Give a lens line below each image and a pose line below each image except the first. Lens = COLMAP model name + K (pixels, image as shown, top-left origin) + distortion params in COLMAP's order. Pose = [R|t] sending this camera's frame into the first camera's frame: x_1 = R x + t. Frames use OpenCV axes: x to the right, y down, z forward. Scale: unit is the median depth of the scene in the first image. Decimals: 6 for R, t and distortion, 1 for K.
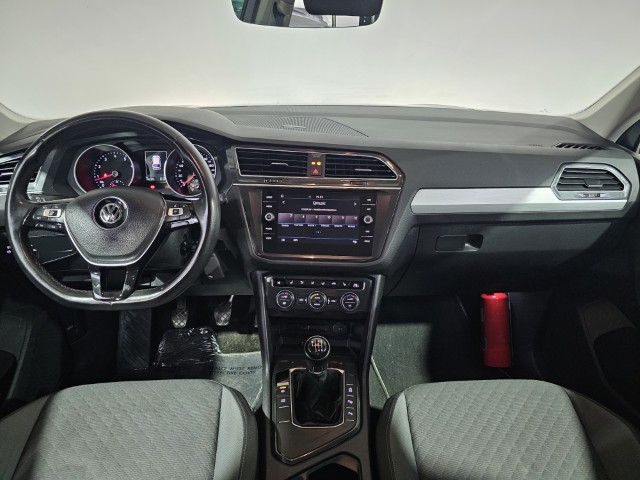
lens RADIAL K [[436.2, 0, 320.0], [0, 436.2, 240.0], [0, 0, 1]] dist [-0.026337, -0.001706]
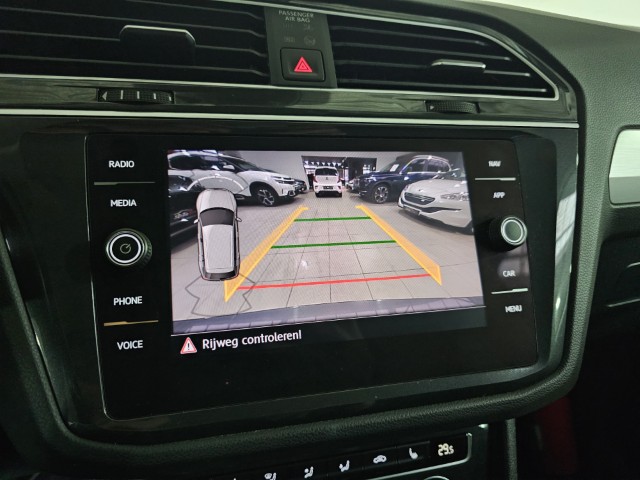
lens RADIAL K [[442.2, 0, 320.0], [0, 442.2, 240.0], [0, 0, 1]] dist [0.001800, 0.000258]
pose [[0.953116, -0.069395, 0.294542, -0.087813], [0.087709, 0.994920, -0.049416, -0.036745], [-0.289616, 0.072933, 0.954360, 0.748401]]
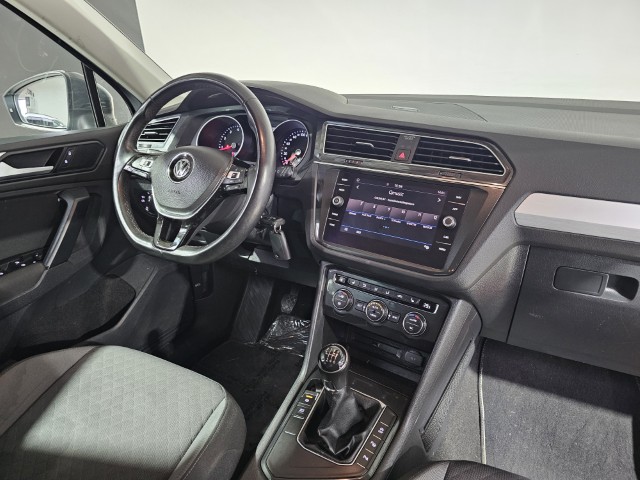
lens RADIAL K [[425.0, 0, 308.2], [0, 425.0, 242.0], [0, 0, 1]] dist [-0.001467, -0.001982]
pose [[0.847096, 0.188833, -0.496759, 0.270535], [-0.213109, 0.976996, 0.007982, 0.033327], [0.486839, 0.099102, 0.867852, 0.235646]]
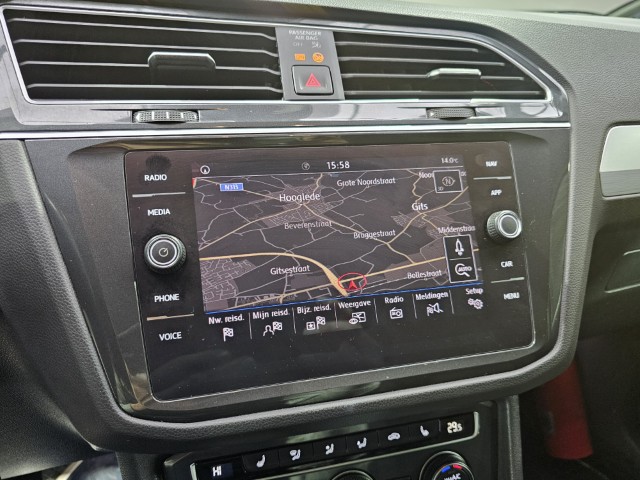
lens RADIAL K [[436.2, 0, 320.0], [0, 436.2, 240.0], [0, 0, 1]] dist [-0.026337, -0.001706]
pose [[0.958443, -0.101515, 0.266612, -0.095150], [0.117676, 0.992018, -0.045312, -0.037125], [-0.259884, 0.074803, 0.962738, 0.726059]]
